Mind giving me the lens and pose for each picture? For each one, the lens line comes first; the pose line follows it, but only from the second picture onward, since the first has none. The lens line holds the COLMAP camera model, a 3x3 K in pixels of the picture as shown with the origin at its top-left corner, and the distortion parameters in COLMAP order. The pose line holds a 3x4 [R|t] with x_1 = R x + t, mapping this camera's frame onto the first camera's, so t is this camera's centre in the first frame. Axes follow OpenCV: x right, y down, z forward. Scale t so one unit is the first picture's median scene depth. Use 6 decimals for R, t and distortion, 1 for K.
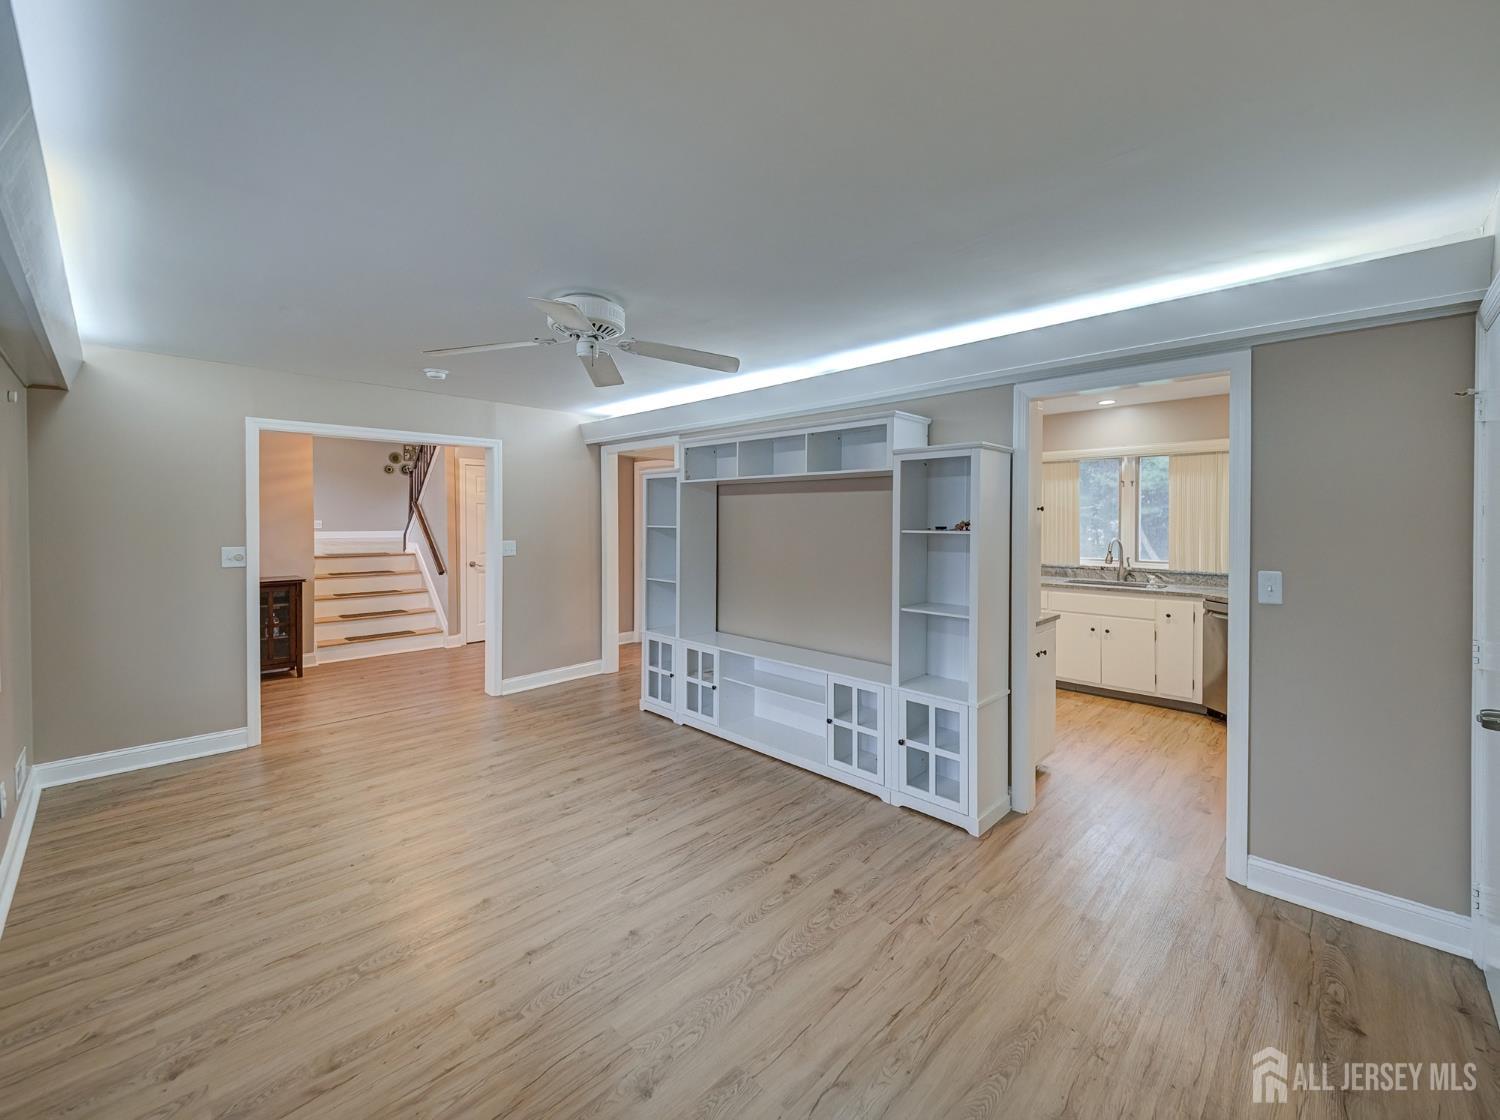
lens RADIAL K [[619.5, 0, 745.5], [0, 619.5, 537.9], [0, 0, 1]] dist [0.021787, -0.010532]
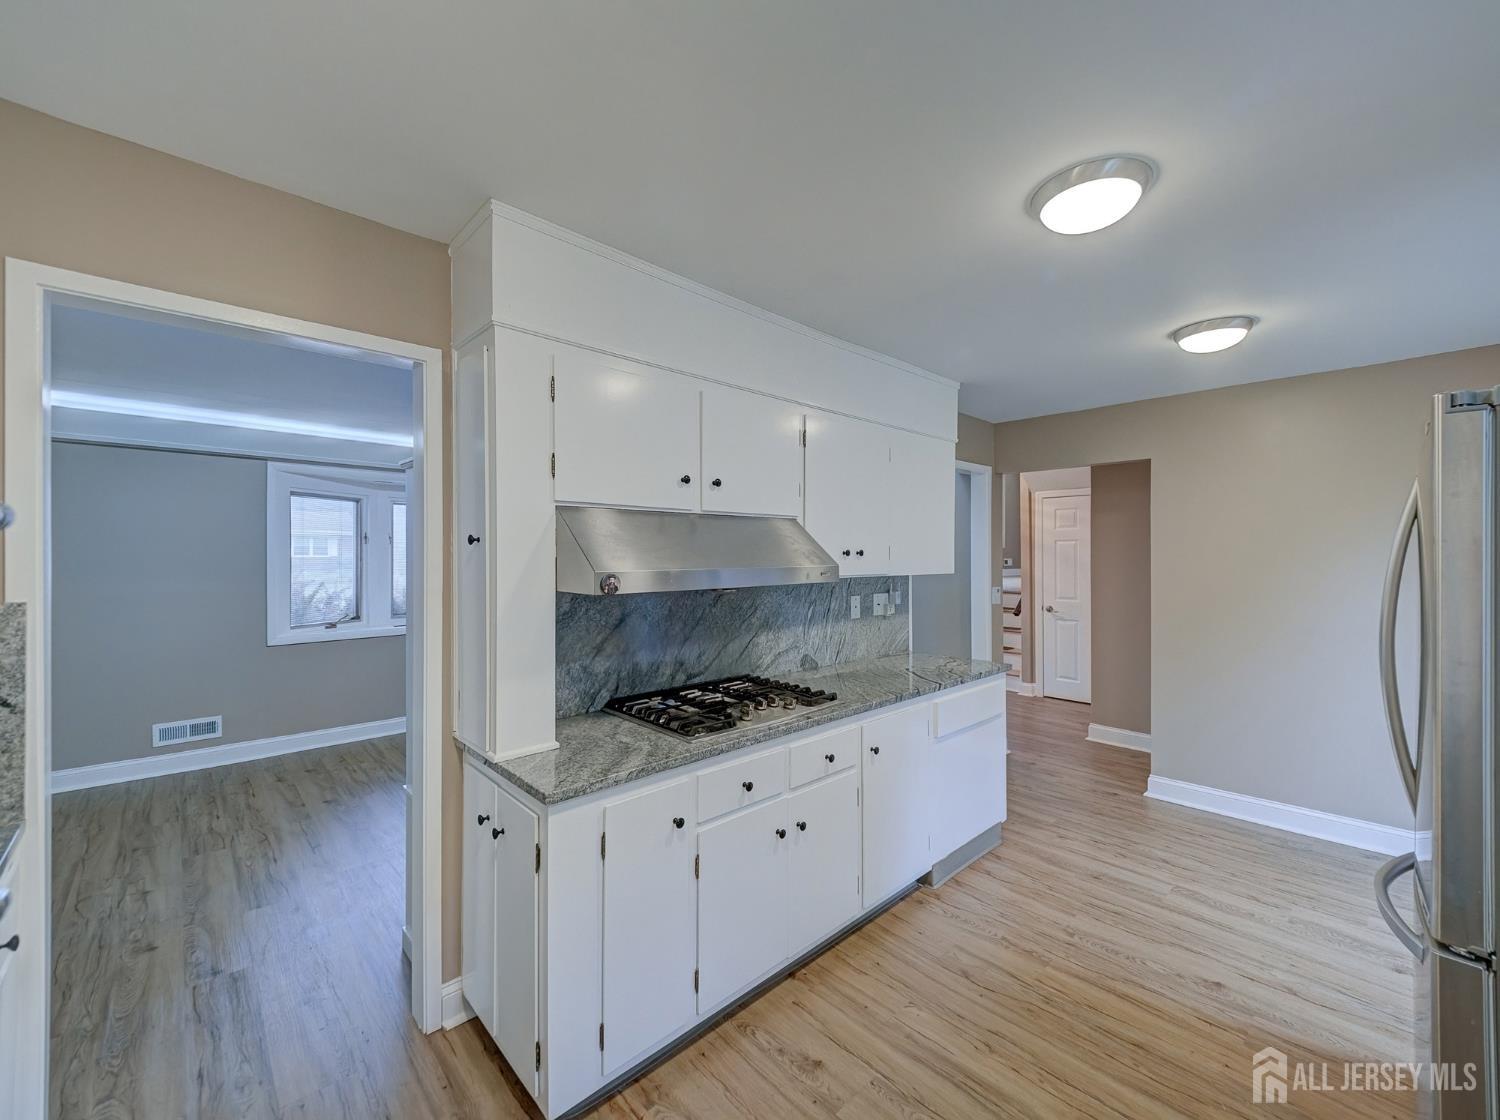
lens RADIAL K [[612.4, 0, 722.2], [0, 612.4, 556.5], [0, 0, 1]] dist [-0.002285, -0.000365]
pose [[-0.053219, -0.011269, -0.998519, 0.998482], [-0.034003, 0.999377, -0.009467, -0.018312], [0.998004, 0.033449, -0.053569, 1.250148]]
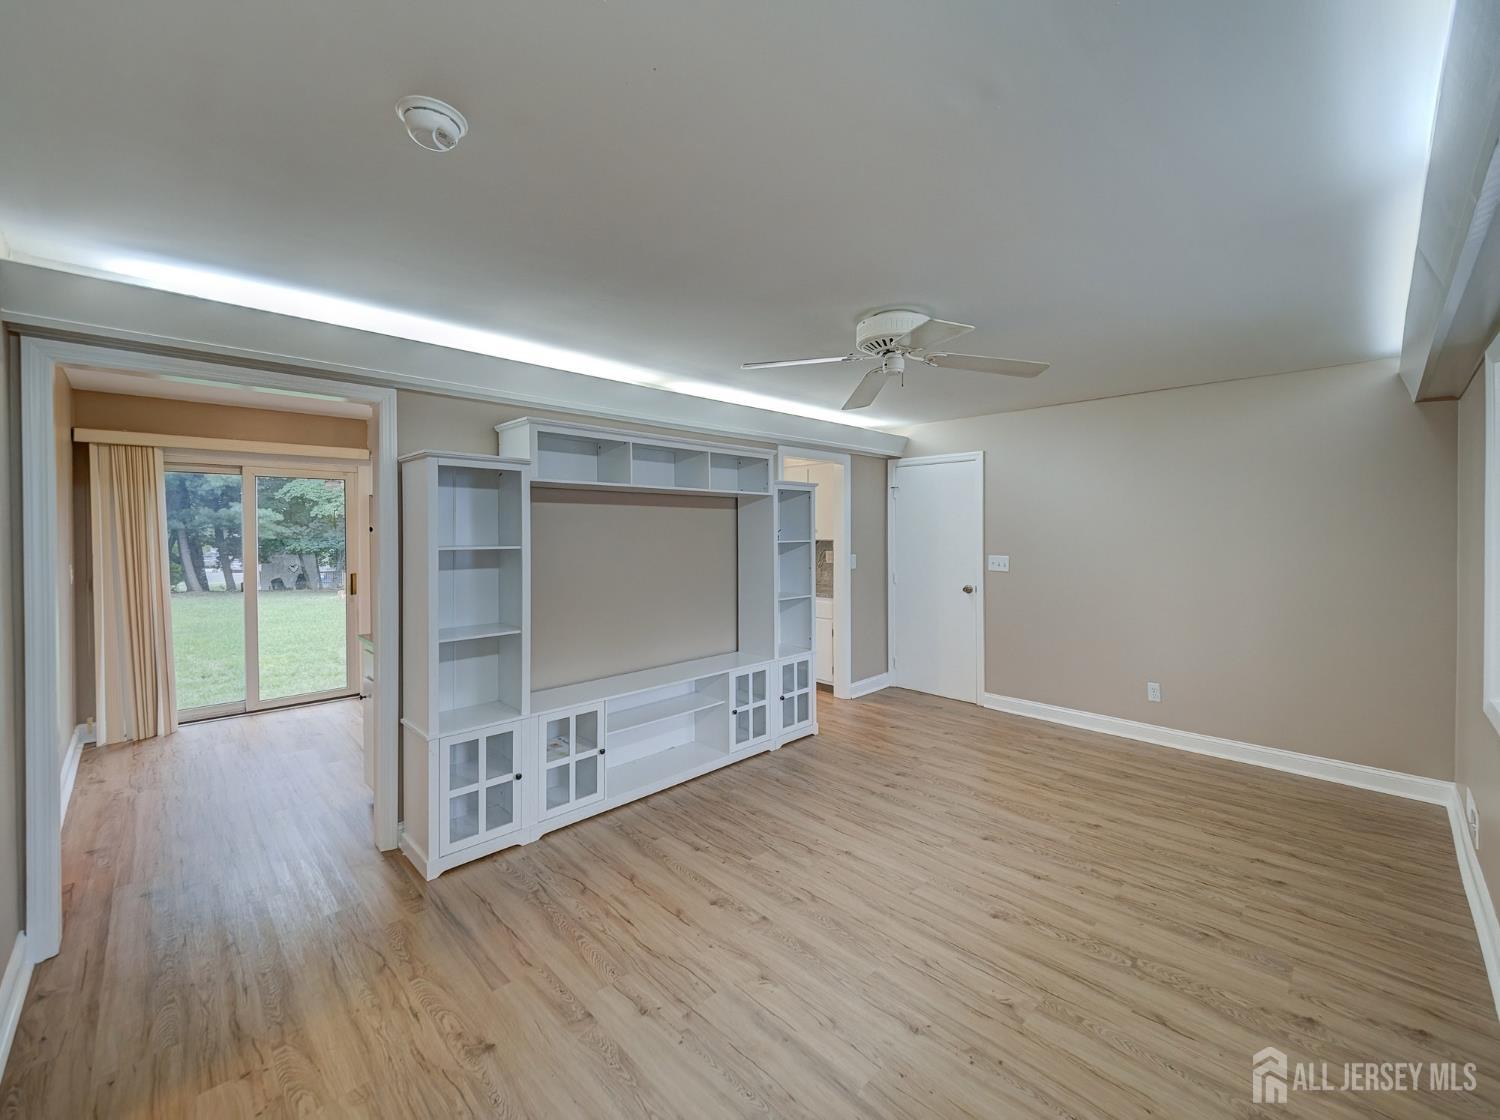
lens RADIAL K [[619.5, 0, 745.5], [0, 619.5, 537.9], [0, 0, 1]] dist [0.021787, -0.010532]
pose [[0.014752, -0.019787, 0.999695, -1.039475], [0.038468, 0.999075, 0.019207, -0.044676], [-0.999151, 0.038173, 0.015499, 1.002243]]
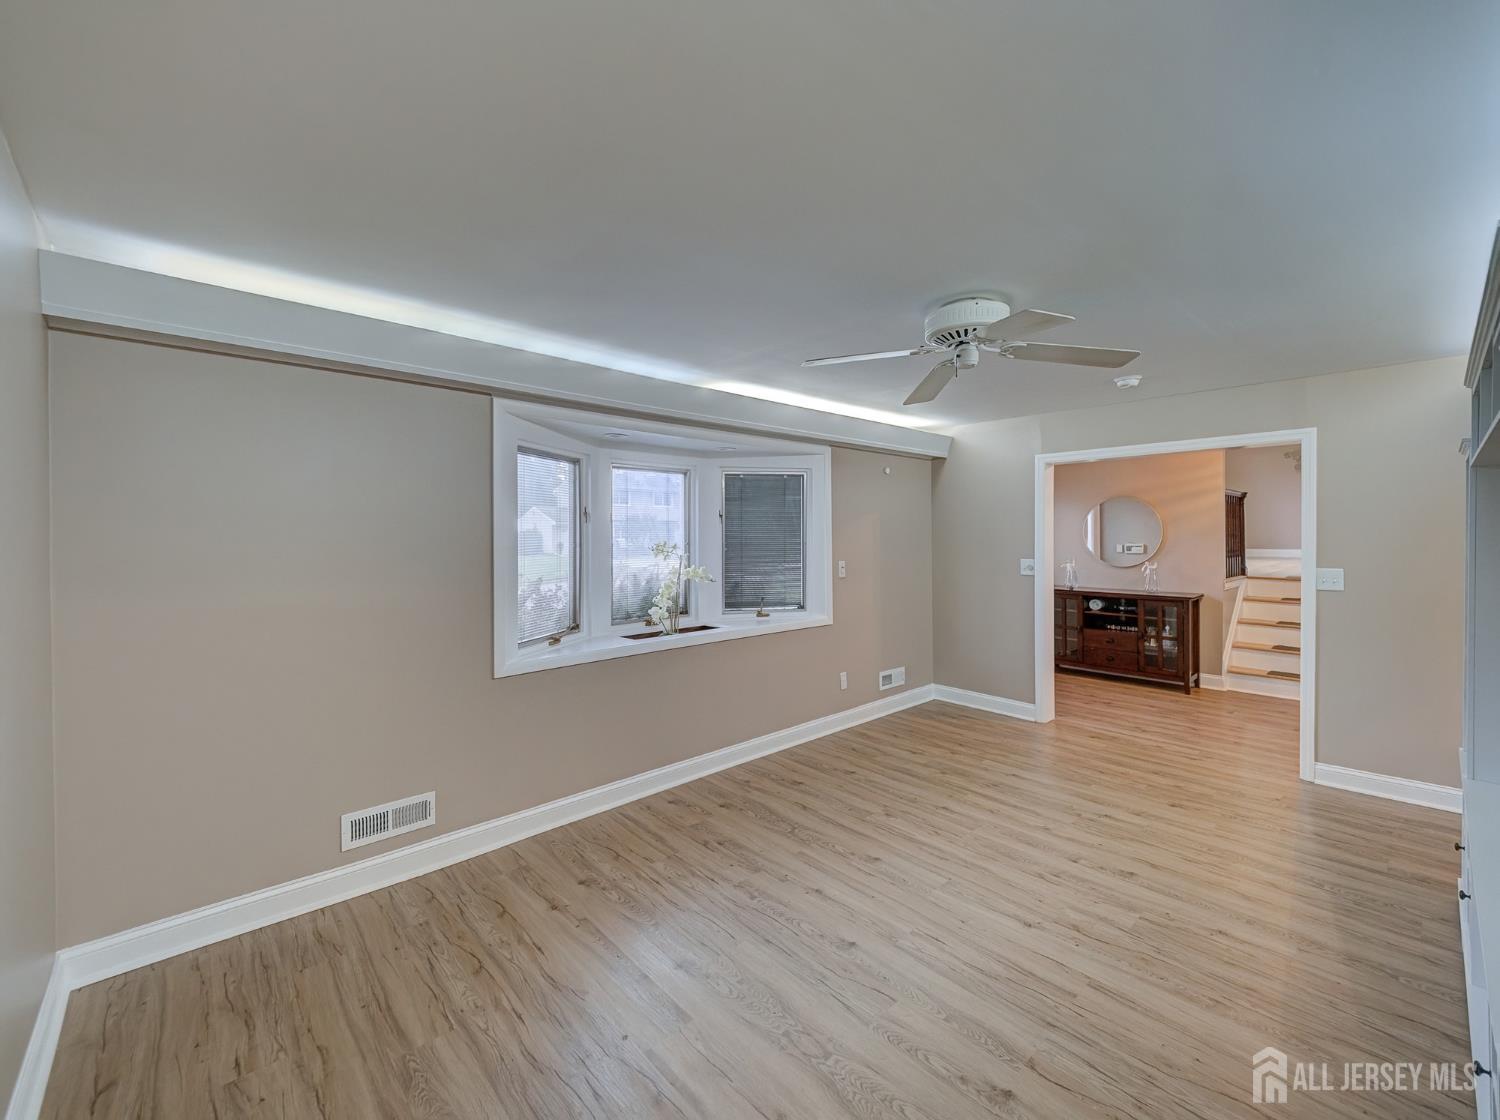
lens RADIAL K [[621.9, 0, 739.2], [0, 621.9, 531.3], [0, 0, 1]] dist [0.007553, -0.010916]
pose [[-0.061539, -0.005736, -0.998088, 0.579682], [-0.031417, 0.999499, -0.003807, -0.022757], [0.997610, 0.031123, -0.061689, 0.582978]]
